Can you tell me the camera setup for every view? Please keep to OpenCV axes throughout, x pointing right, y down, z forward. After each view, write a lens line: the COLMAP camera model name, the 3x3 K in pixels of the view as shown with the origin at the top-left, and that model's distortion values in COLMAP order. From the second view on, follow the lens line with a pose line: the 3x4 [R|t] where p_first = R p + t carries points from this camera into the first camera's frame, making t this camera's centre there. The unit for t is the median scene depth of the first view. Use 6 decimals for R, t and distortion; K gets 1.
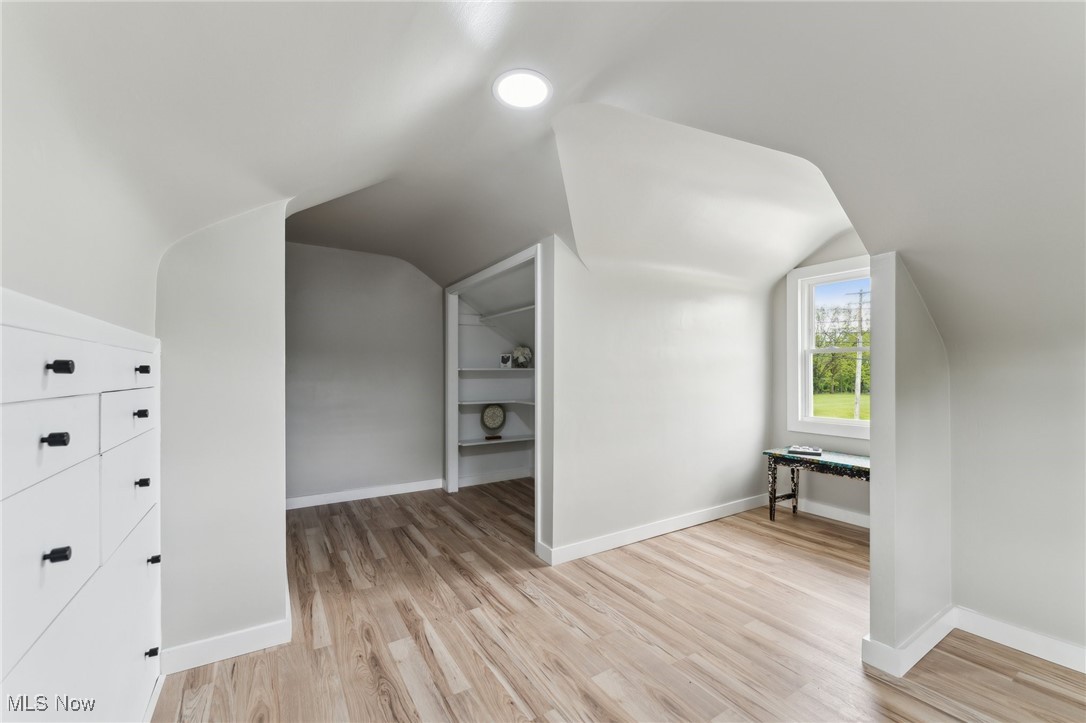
lens RADIAL K [[437.7, 0, 543.3], [0, 437.7, 363.1], [0, 0, 1]] dist [0.000193, 0.000809]
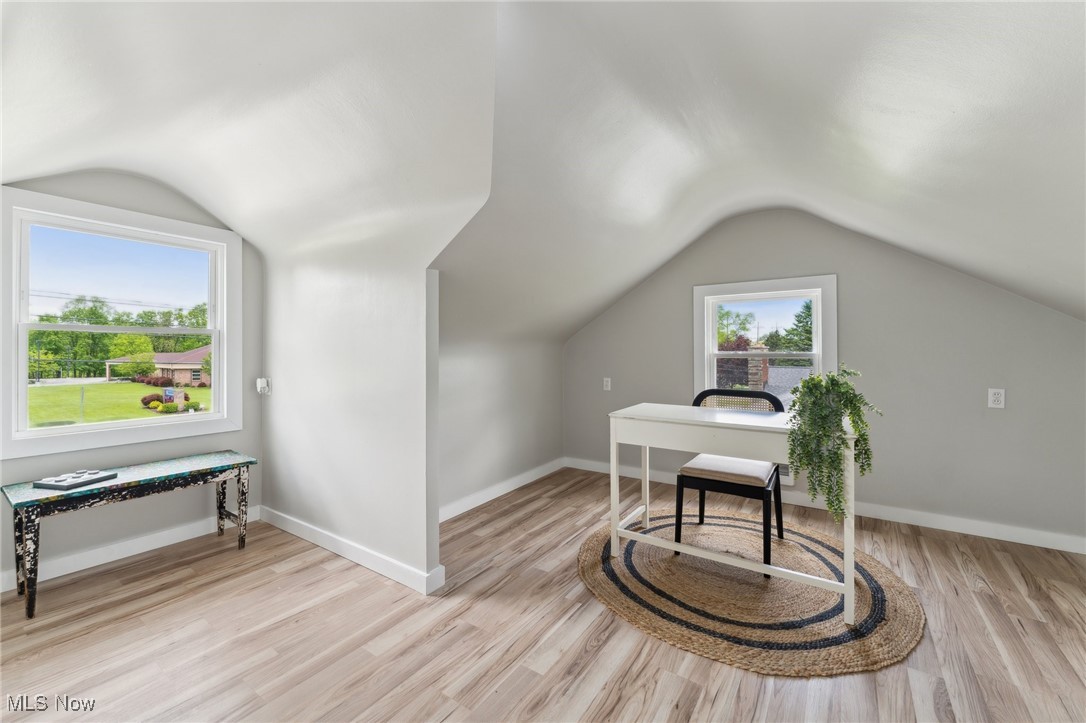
lens RADIAL K [[437.7, 0, 542.6], [0, 437.7, 363.5], [0, 0, 1]] dist [0.000193, 0.000809]
pose [[-0.384466, -0.015273, 0.923013, -0.310791], [-0.011694, 0.999863, 0.011674, 0.015531], [-0.923065, -0.006306, -0.384592, 0.733225]]
